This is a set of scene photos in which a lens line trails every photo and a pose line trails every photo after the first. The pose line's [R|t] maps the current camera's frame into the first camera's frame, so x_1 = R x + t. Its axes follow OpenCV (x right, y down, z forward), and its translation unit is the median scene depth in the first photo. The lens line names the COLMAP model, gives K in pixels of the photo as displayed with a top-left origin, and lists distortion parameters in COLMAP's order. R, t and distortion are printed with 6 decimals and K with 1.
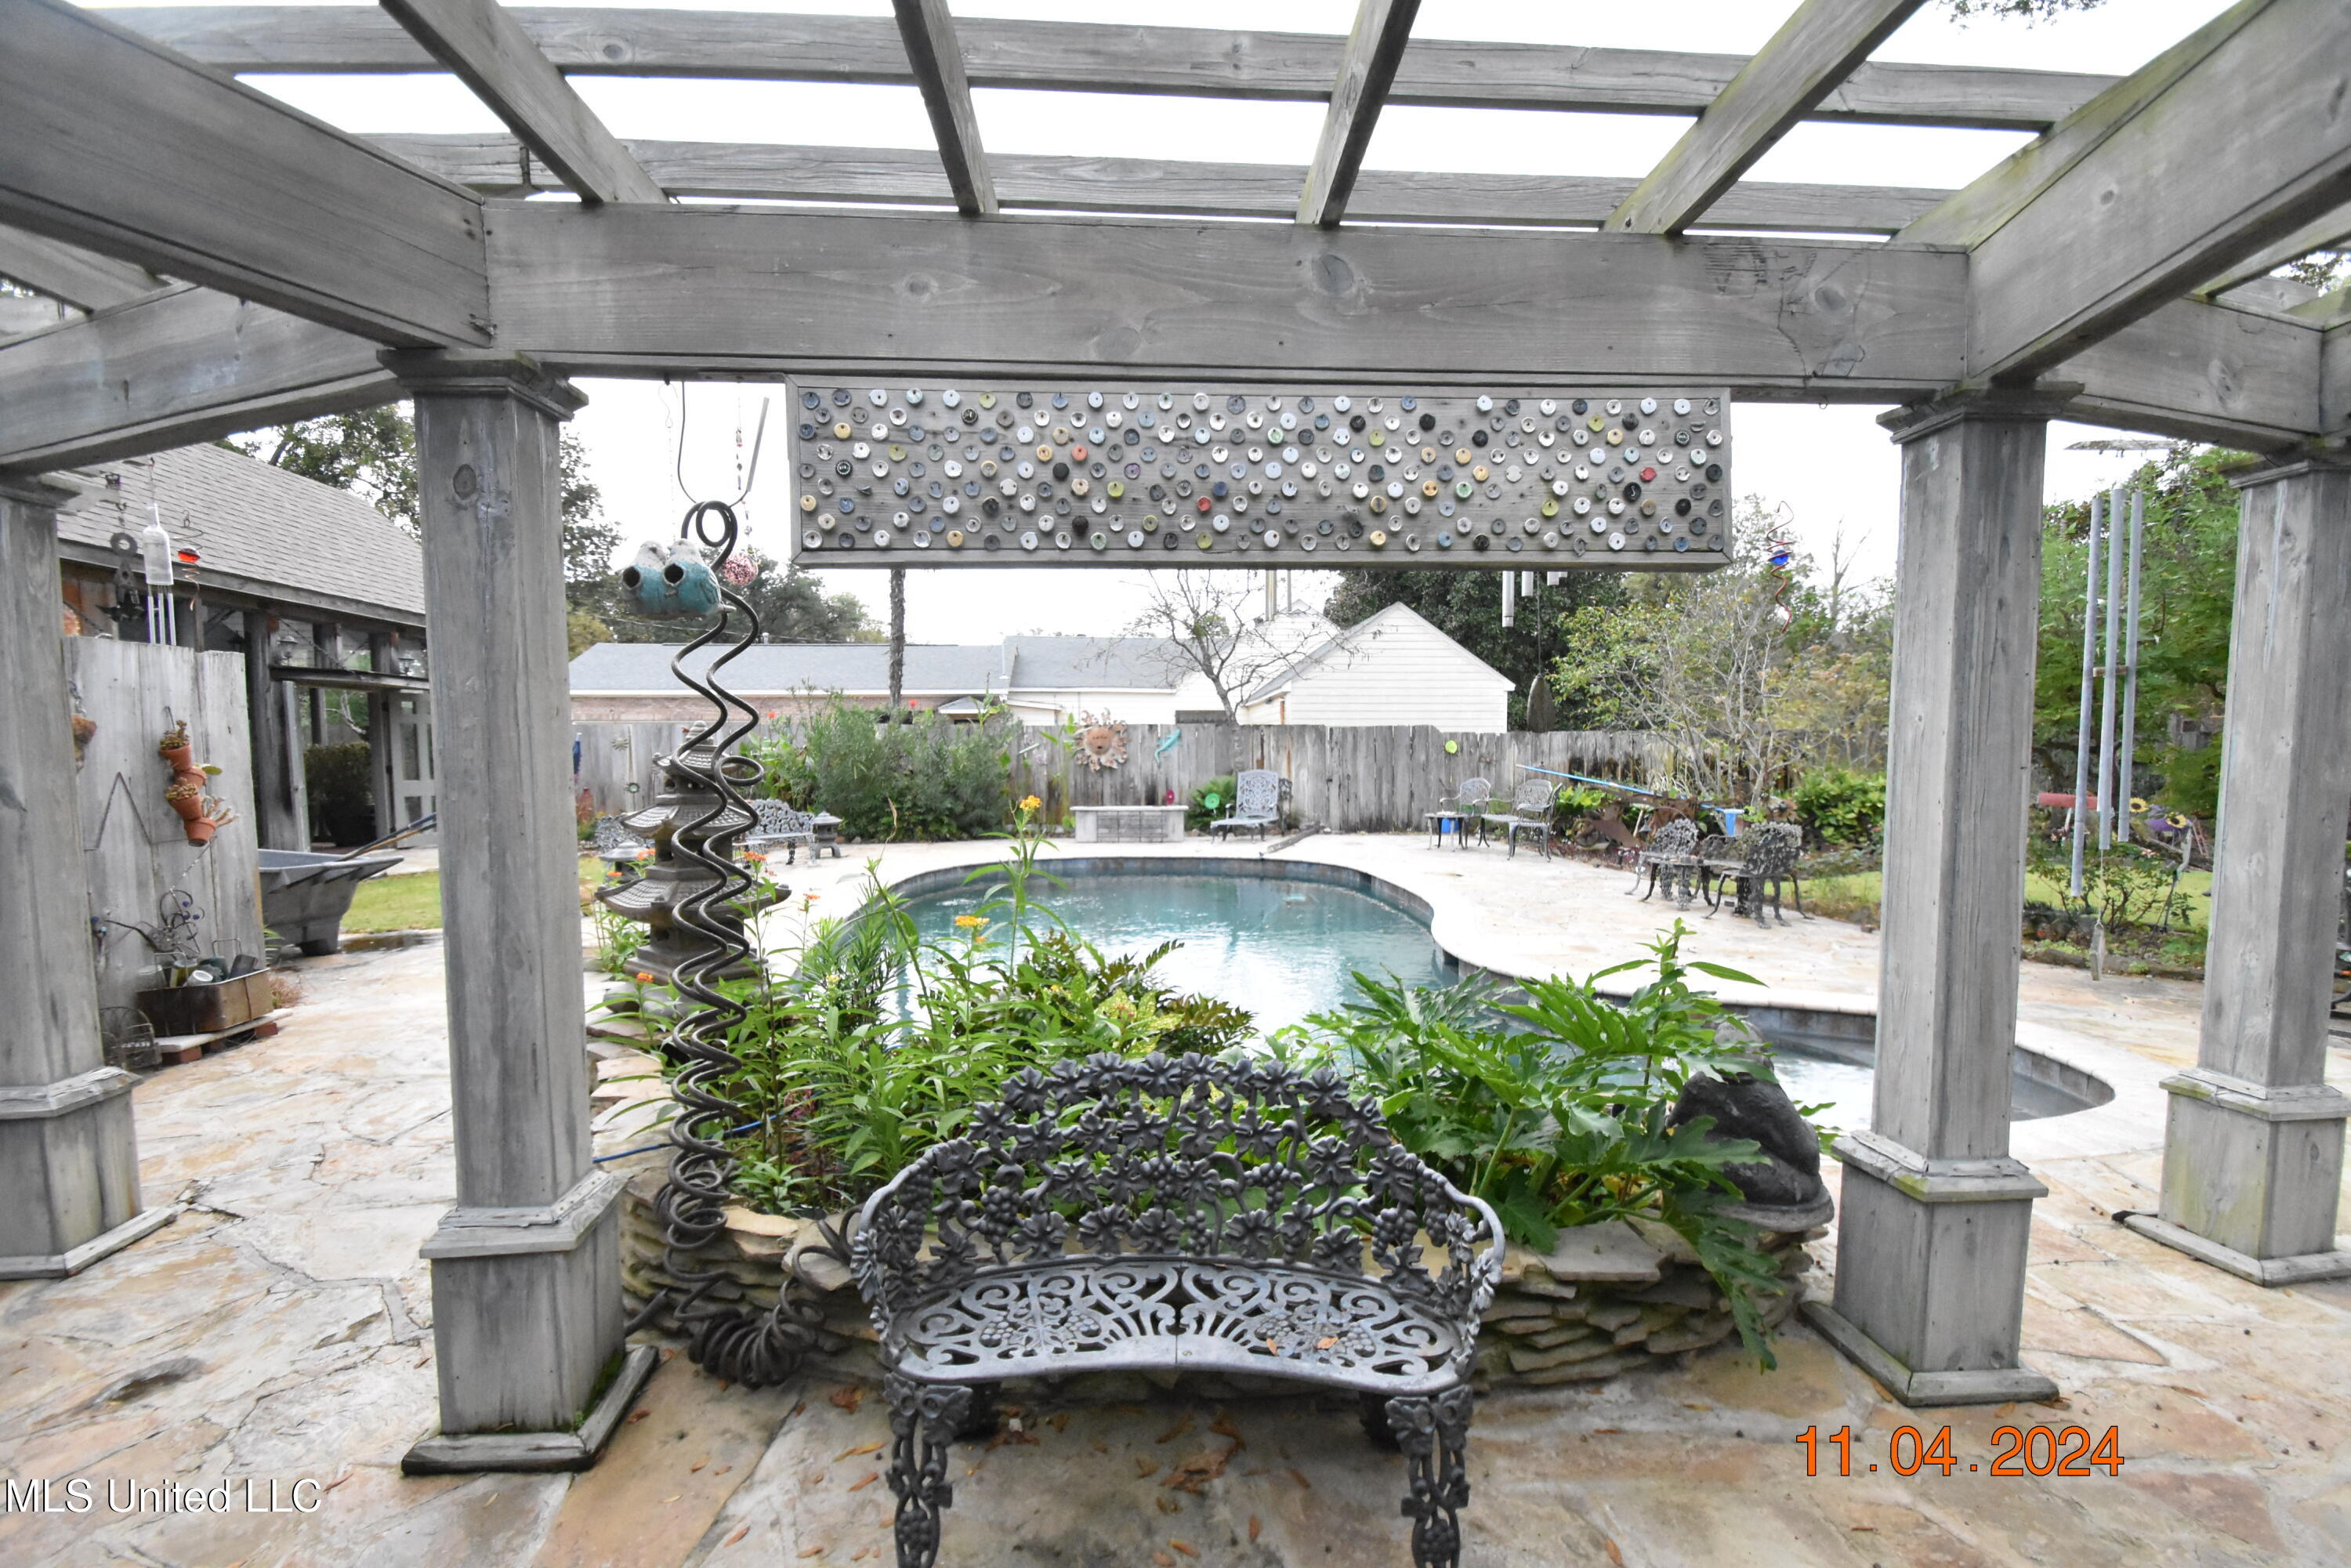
lens RADIAL K [[1030.7, 0, 1171.9], [0, 1030.7, 824.4], [0, 0, 1]] dist [0.012591, -0.014547]
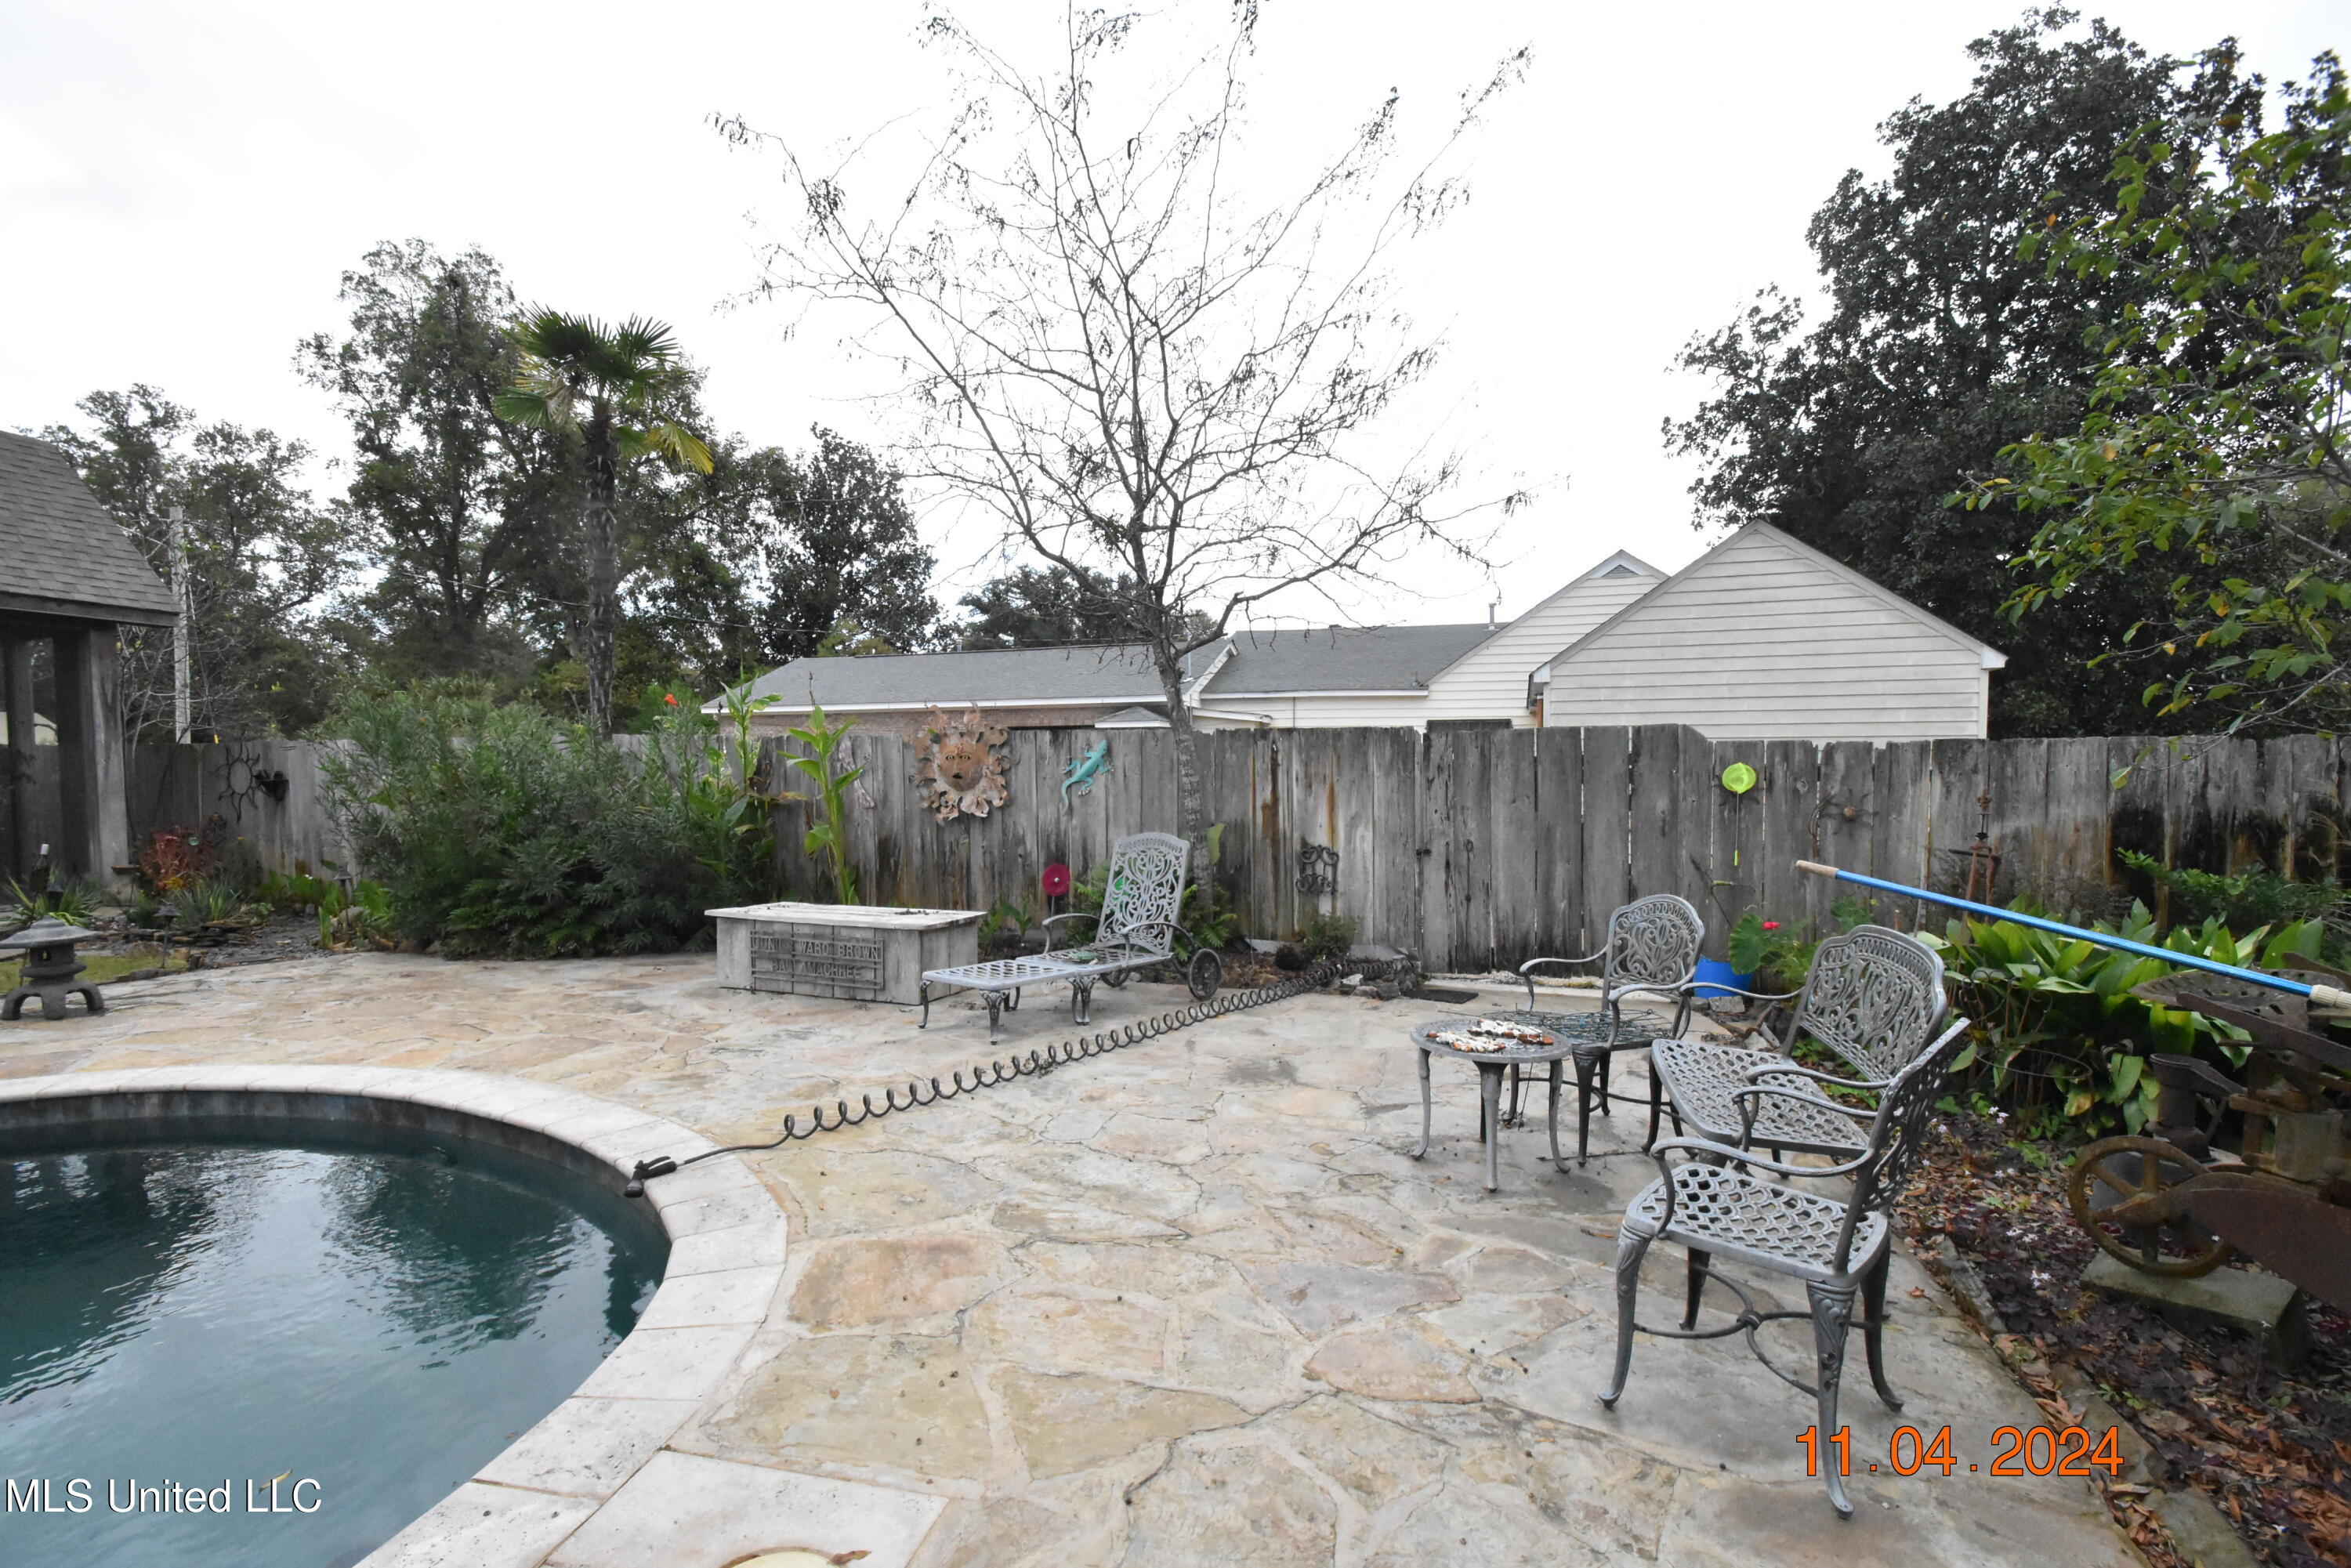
lens RADIAL K [[1030.7, 0, 1171.9], [0, 1030.7, 824.4], [0, 0, 1]] dist [0.012591, -0.014547]
pose [[0.923075, 0.022329, -0.383971, 0.222588], [-0.030791, 0.999399, -0.015902, -0.044300], [0.383385, 0.026502, 0.923208, 0.547405]]
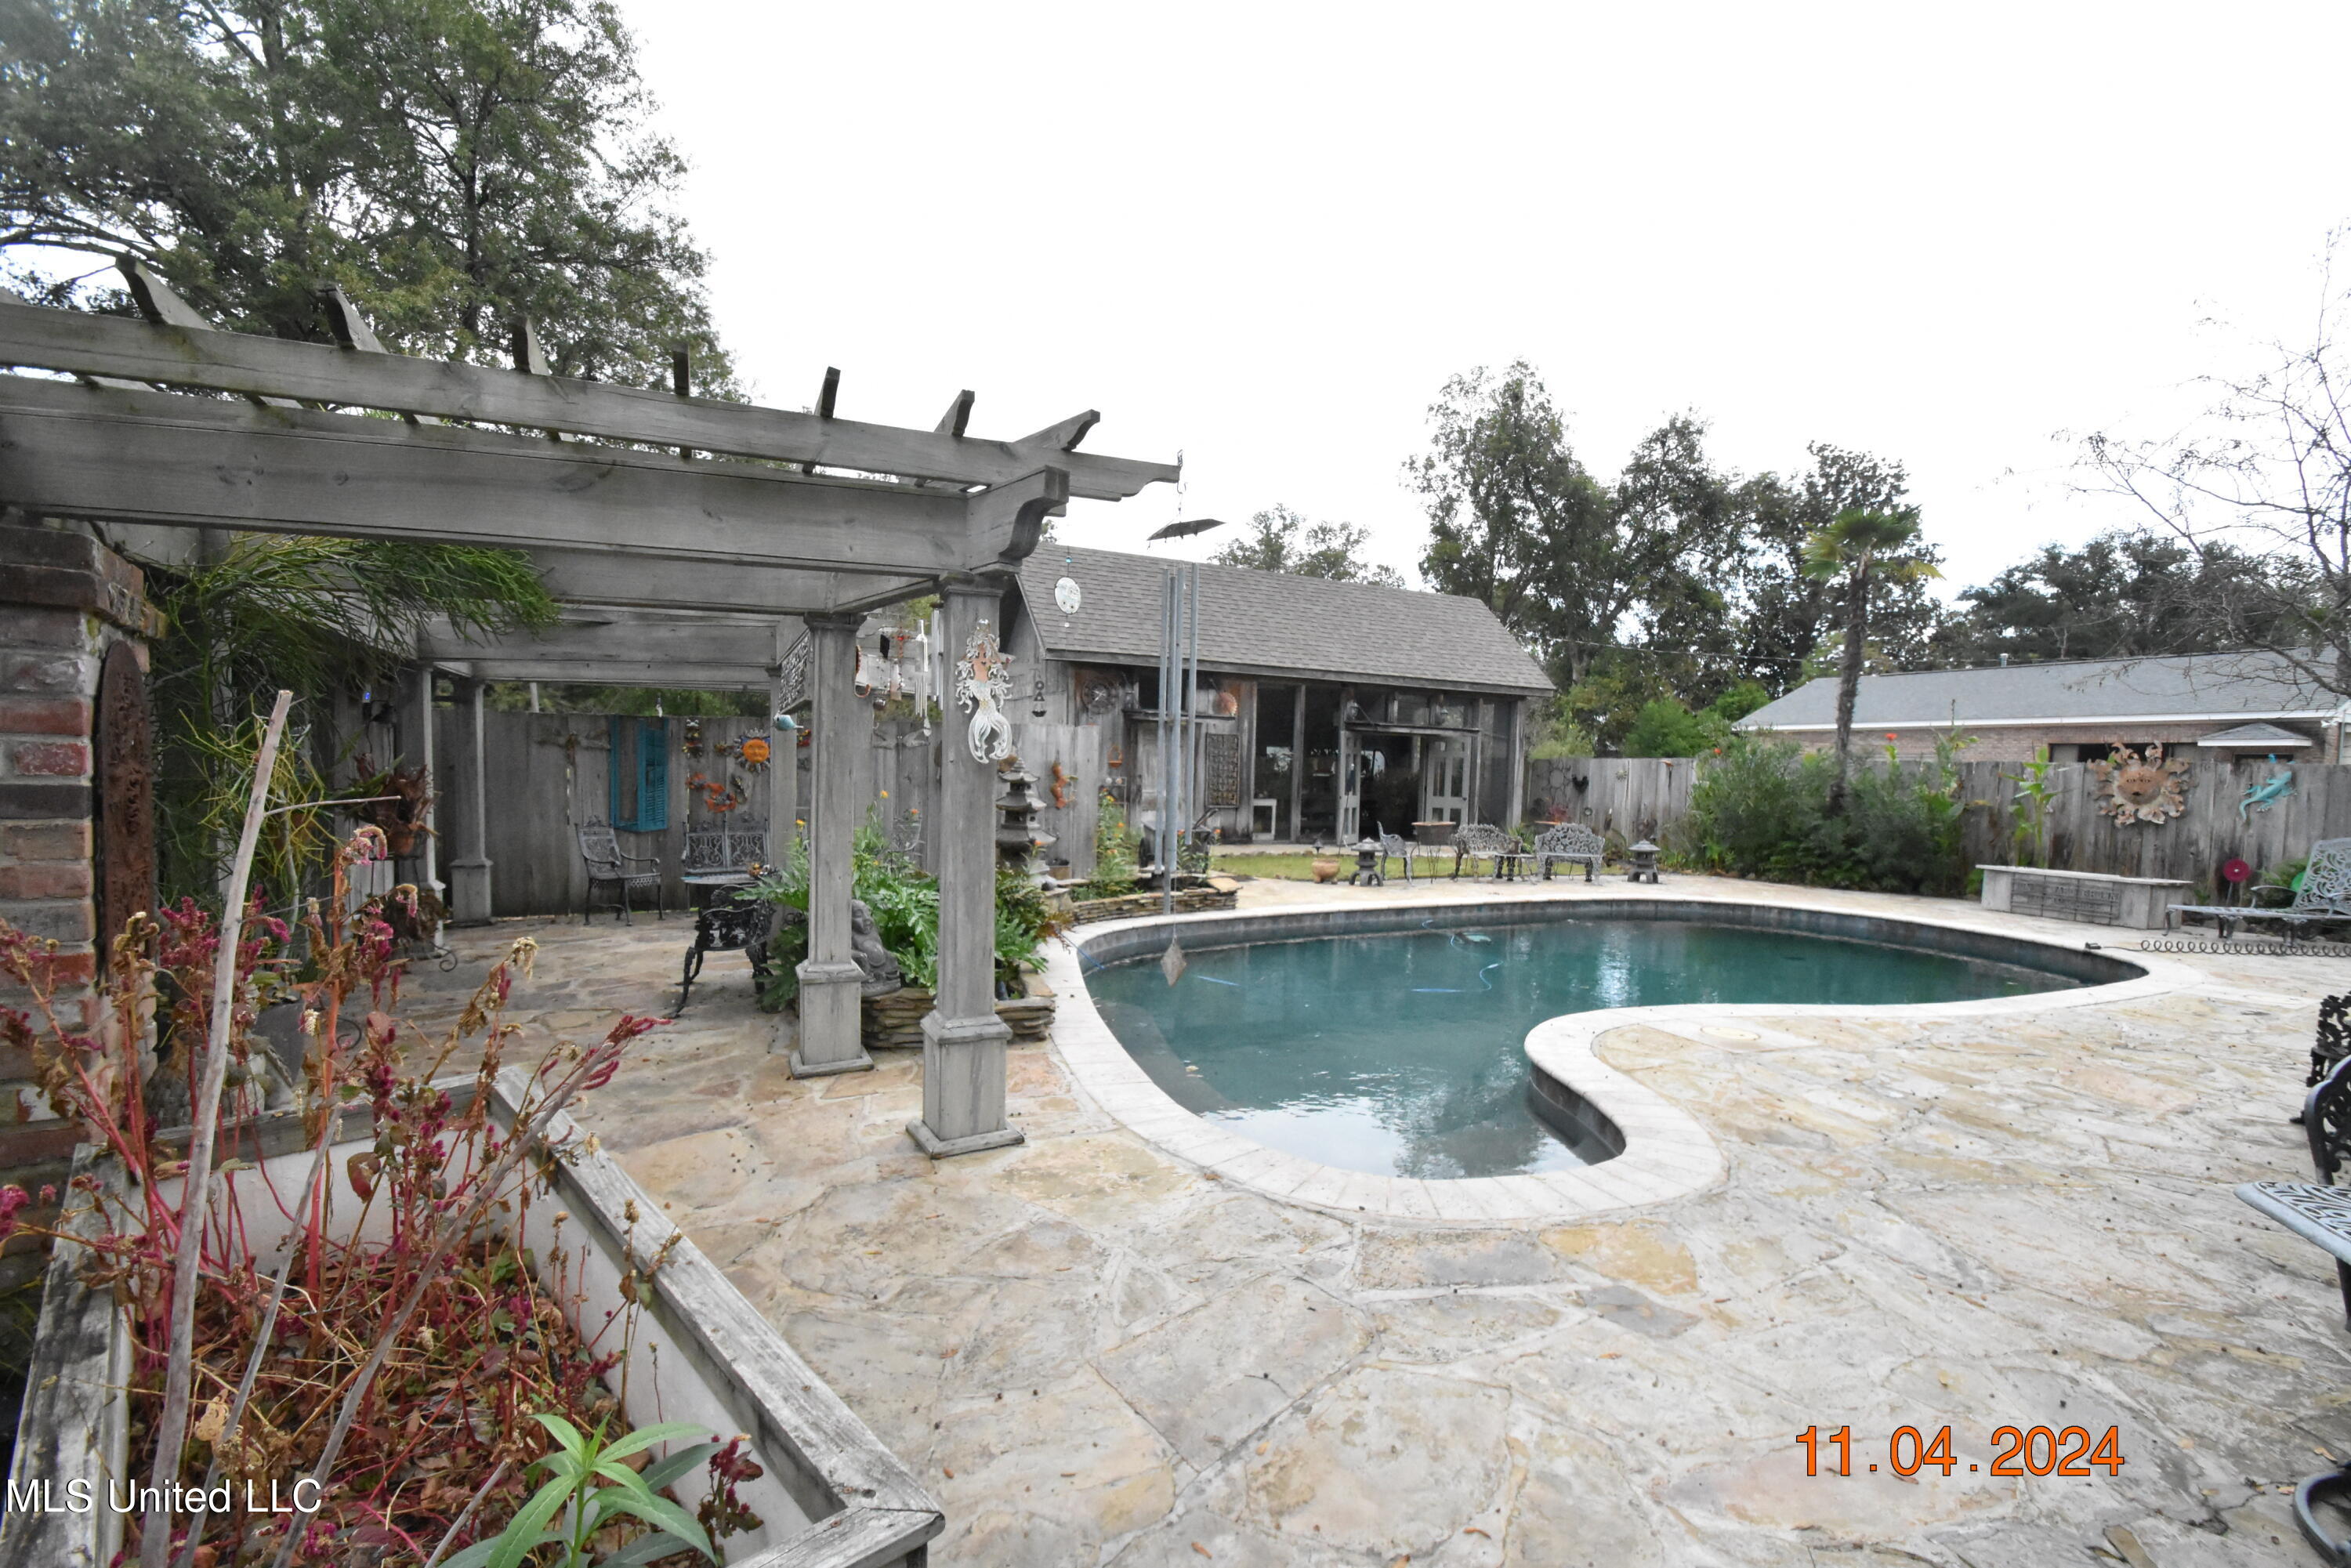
lens RADIAL K [[1030.7, 0, 1171.9], [0, 1030.7, 824.4], [0, 0, 1]] dist [0.012591, -0.014547]
pose [[0.353960, 0.065972, -0.932931, 0.360403], [-0.095221, 0.994868, 0.034225, -0.012713], [0.930401, 0.076720, 0.358425, 0.100827]]
